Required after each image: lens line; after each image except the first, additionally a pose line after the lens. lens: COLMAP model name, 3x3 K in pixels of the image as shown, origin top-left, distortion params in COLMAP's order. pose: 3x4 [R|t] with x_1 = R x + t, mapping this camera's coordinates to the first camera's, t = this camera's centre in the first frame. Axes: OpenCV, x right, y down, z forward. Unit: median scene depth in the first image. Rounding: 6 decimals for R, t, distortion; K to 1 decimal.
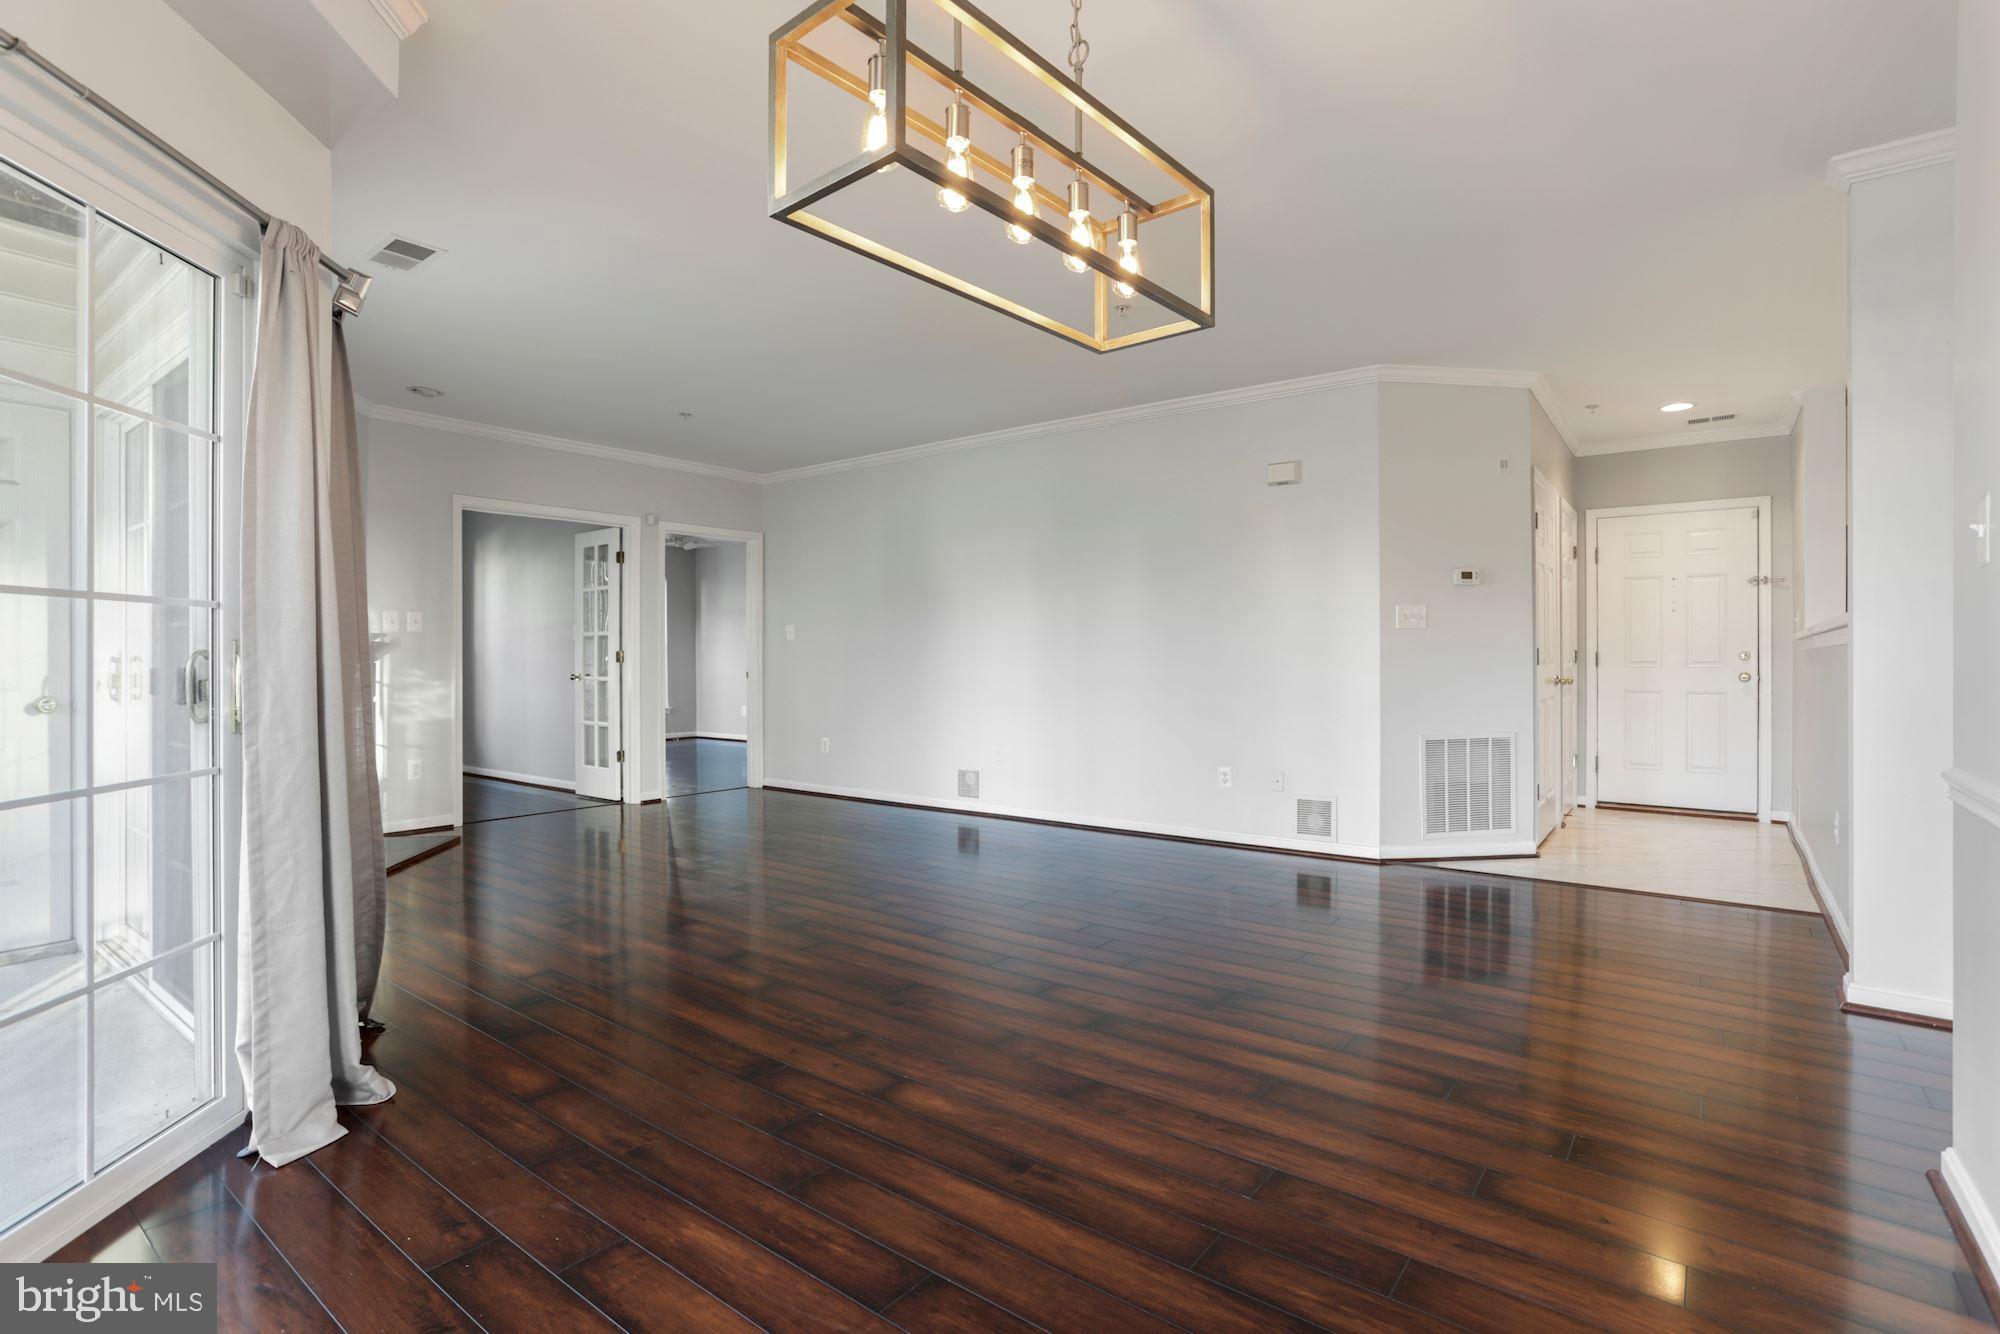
lens RADIAL K [[924.7, 0, 998.7], [0, 924.7, 653.0], [0, 0, 1]] dist [-0.011959, 0.000013]
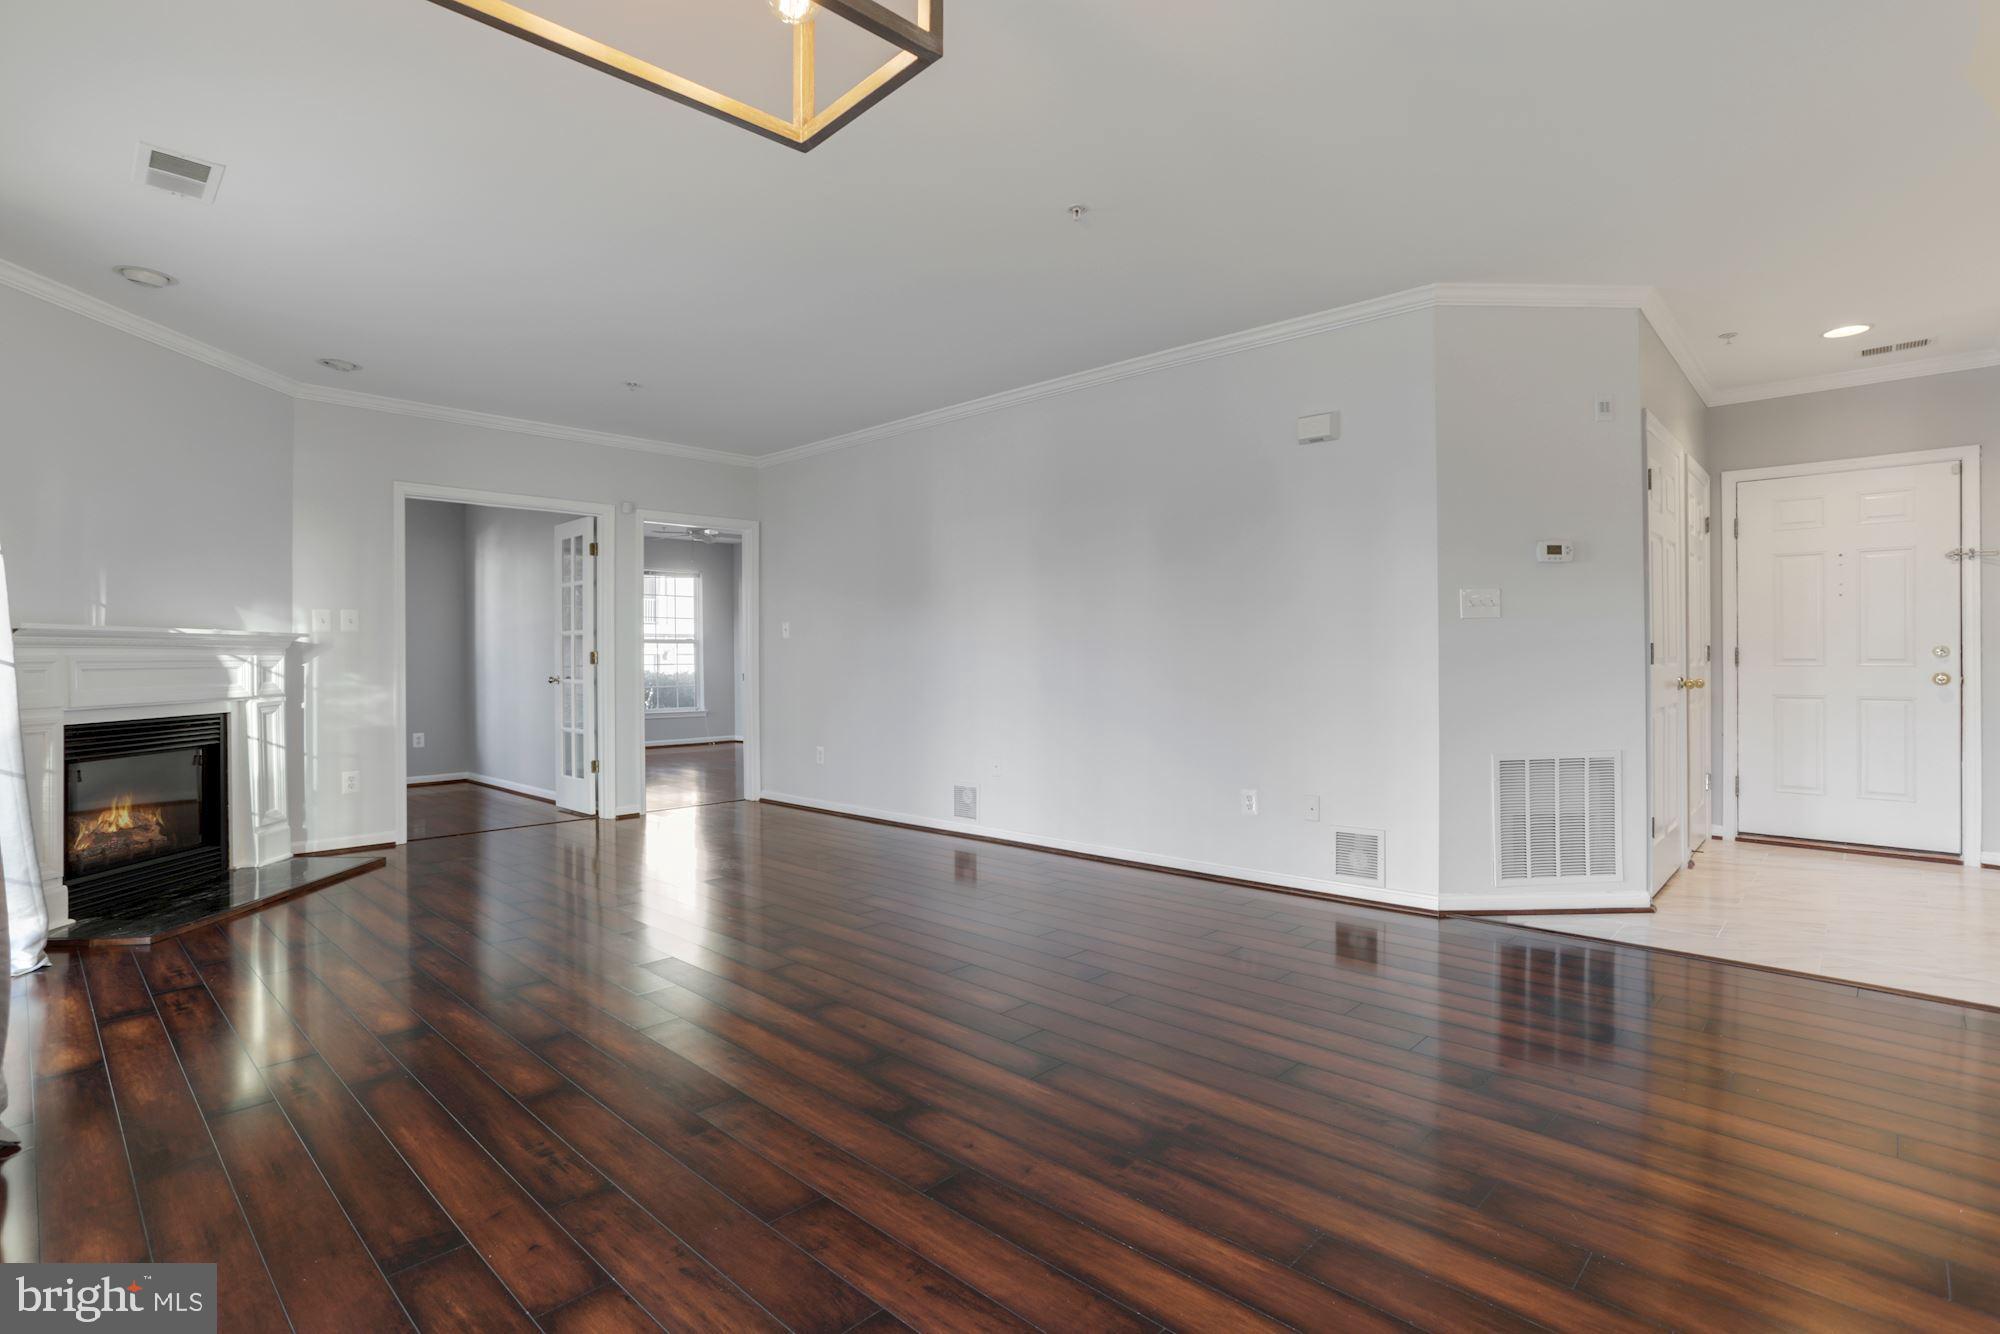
lens RADIAL K [[942.1, 0, 996.3], [0, 942.1, 654.3], [0, 0, 1]] dist [-0.019831, 0.011773]
pose [[0.995061, -0.004130, -0.099177, 0.096786], [0.004355, 0.999988, 0.002049, 0.000456], [0.099167, -0.002471, 0.995068, 0.135968]]
